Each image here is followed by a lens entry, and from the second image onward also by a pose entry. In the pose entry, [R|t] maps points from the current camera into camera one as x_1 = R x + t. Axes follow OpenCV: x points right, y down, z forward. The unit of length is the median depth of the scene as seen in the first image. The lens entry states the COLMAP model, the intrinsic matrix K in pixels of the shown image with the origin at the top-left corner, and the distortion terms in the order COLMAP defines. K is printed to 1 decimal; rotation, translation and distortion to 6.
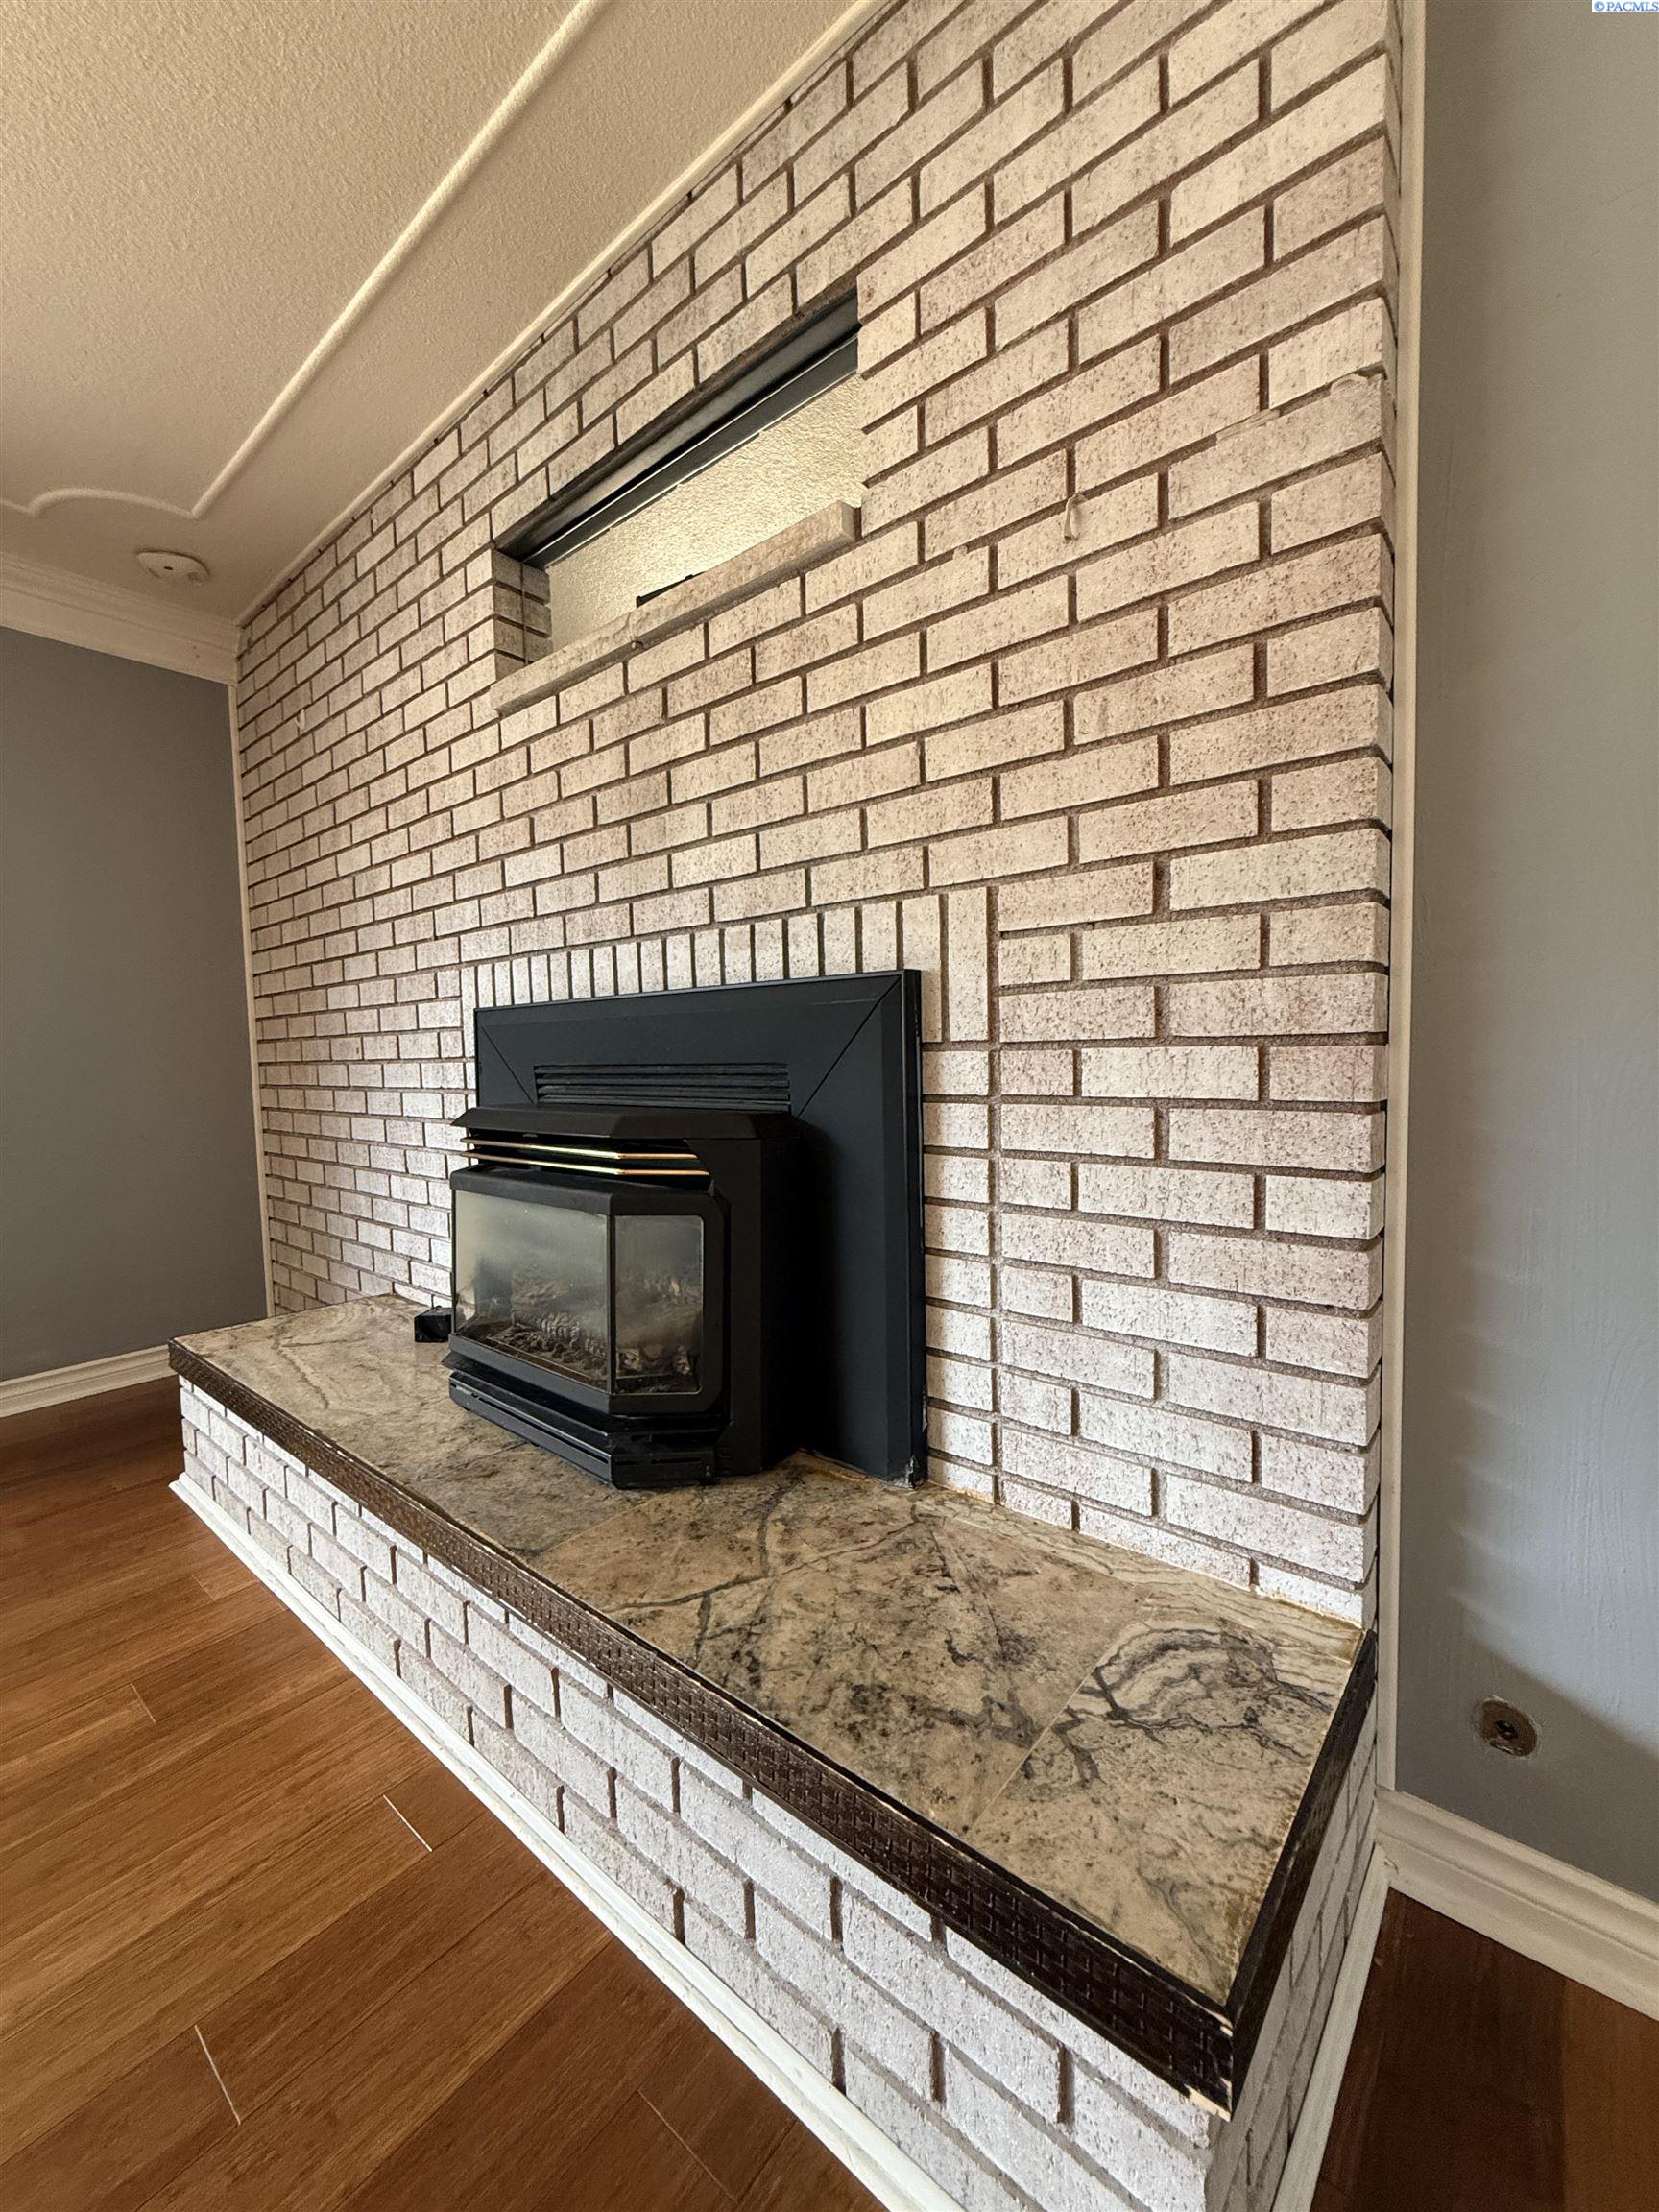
lens RADIAL K [[888.5, 0, 830.1], [0, 888.5, 1107.8], [0, 0, 1]] dist [0.000066, 0.000956]
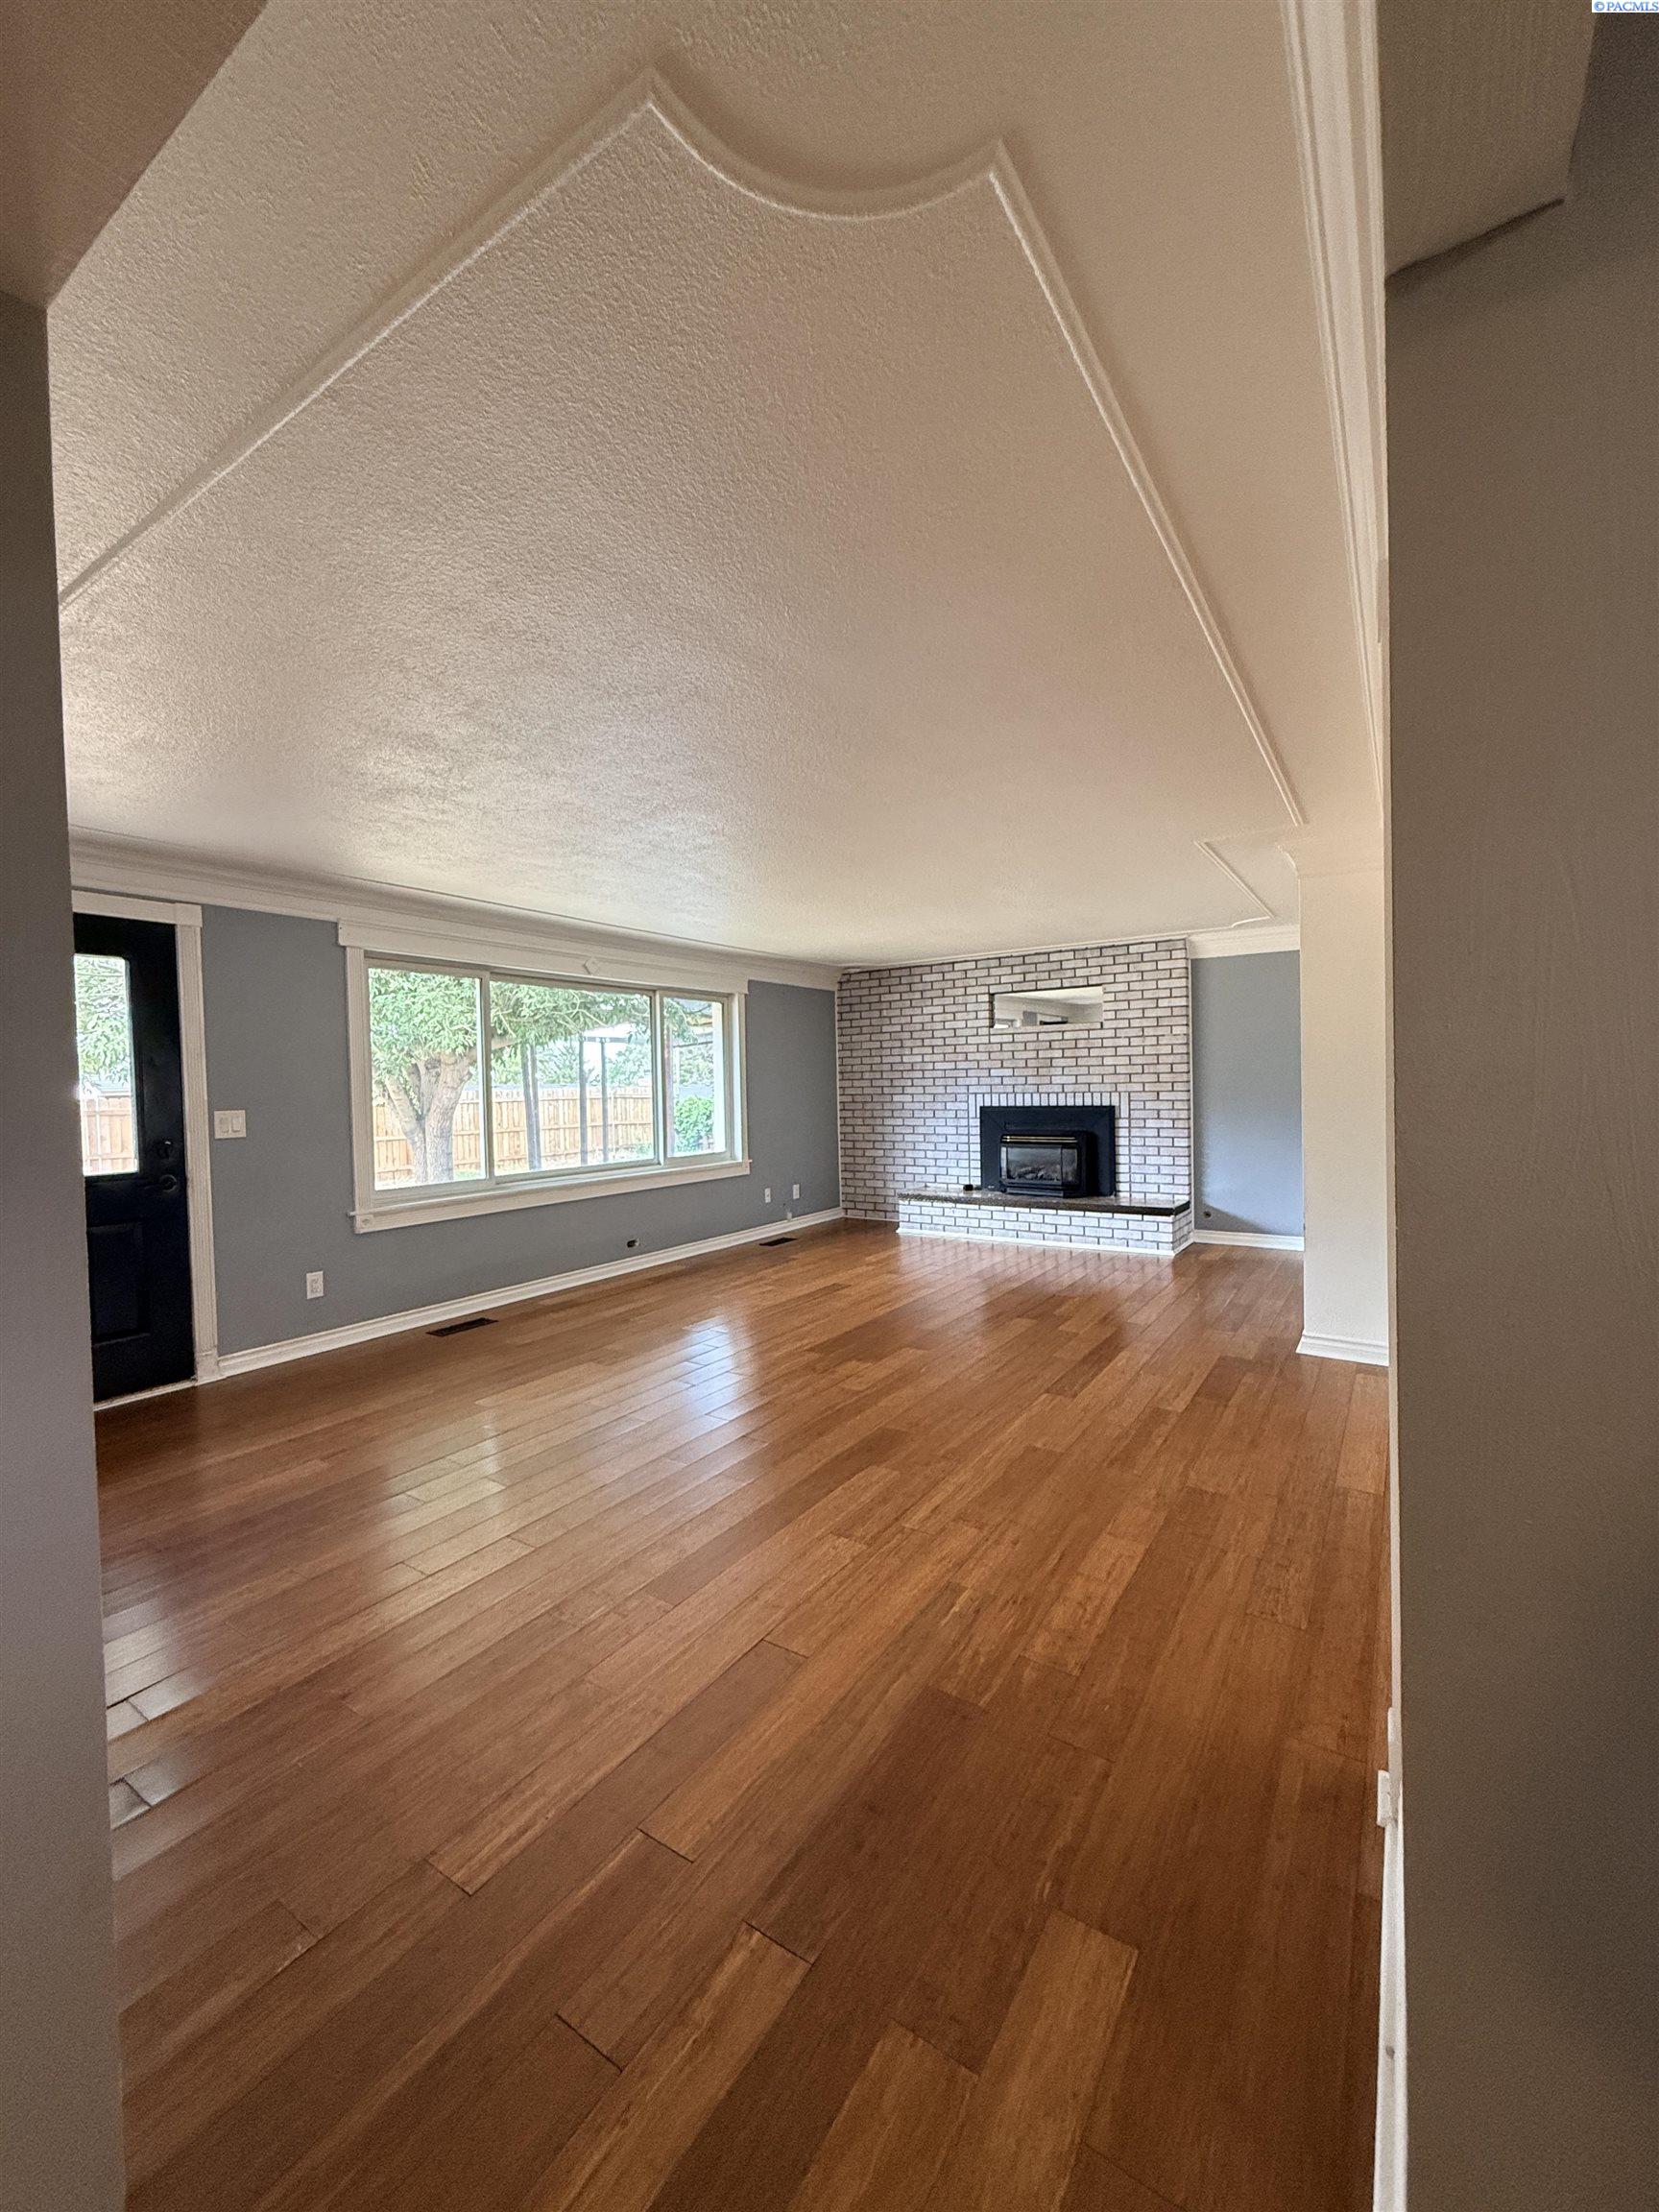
lens RADIAL K [[888.5, 0, 826.3], [0, 888.5, 1106.8], [0, 0, 1]] dist [0.000066, 0.000956]
pose [[0.993092, -0.004386, 0.117254, -2.360143], [0.008246, 0.999439, -0.032452, 0.025378], [-0.117046, 0.033195, 0.992572, -4.361753]]
